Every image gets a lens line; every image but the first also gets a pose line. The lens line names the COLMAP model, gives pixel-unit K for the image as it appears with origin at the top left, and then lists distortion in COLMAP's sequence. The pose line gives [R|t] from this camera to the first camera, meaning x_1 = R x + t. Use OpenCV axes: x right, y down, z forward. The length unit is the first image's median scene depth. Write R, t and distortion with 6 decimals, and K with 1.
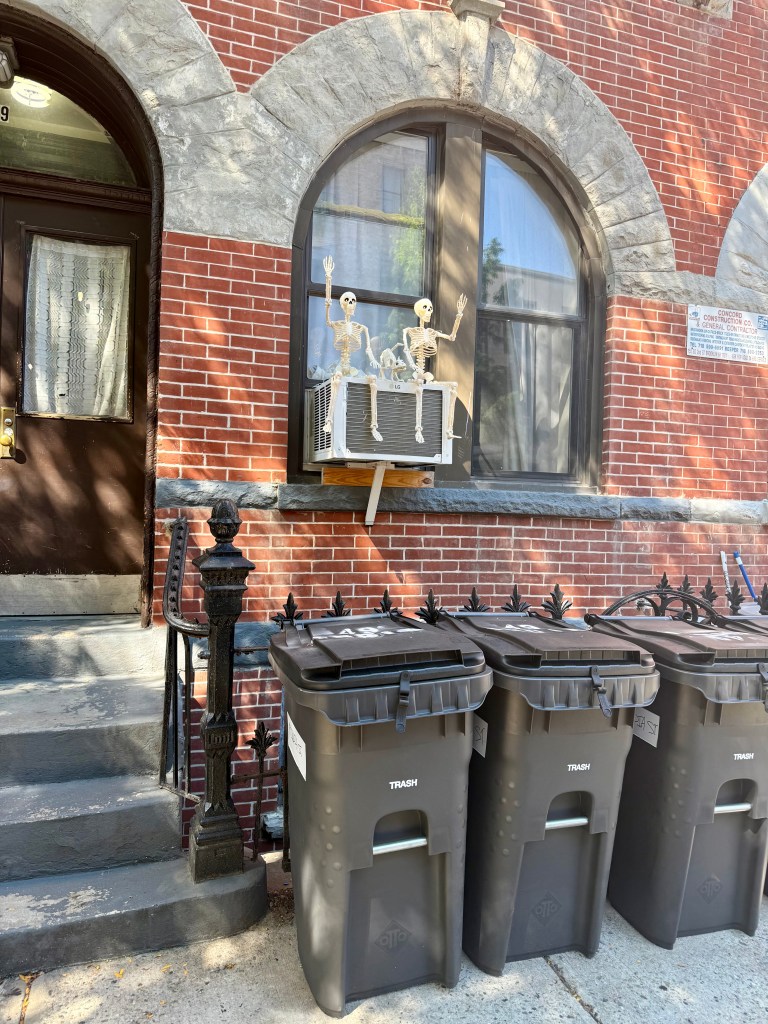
lens RADIAL K [[694.9, 0, 383.4], [0, 694.9, 536.2], [0, 0, 1]] dist [0.003062, 0.001106]
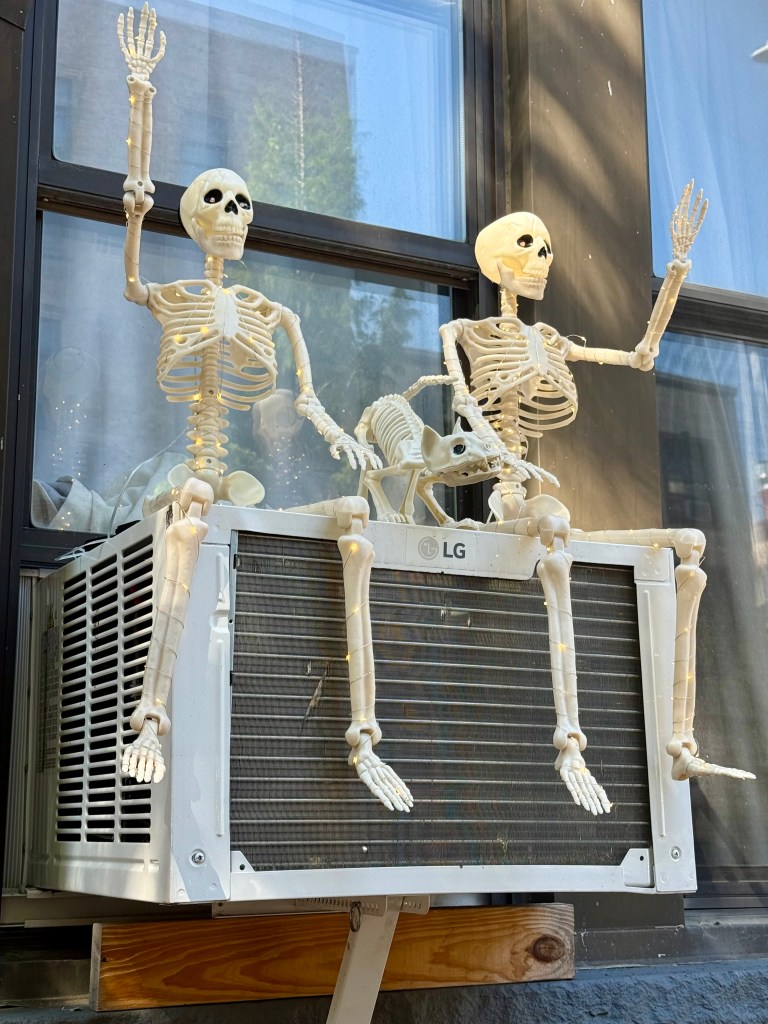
lens RADIAL K [[1434.3, 0, 374.1], [0, 1434.3, 515.7], [0, 0, 1]] dist [0.118110, -0.005073]
pose [[0.989421, -0.003686, 0.145028, -0.070018], [0.040262, 0.967385, -0.250092, -0.108852], [-0.139376, 0.253285, 0.957299, 0.545146]]
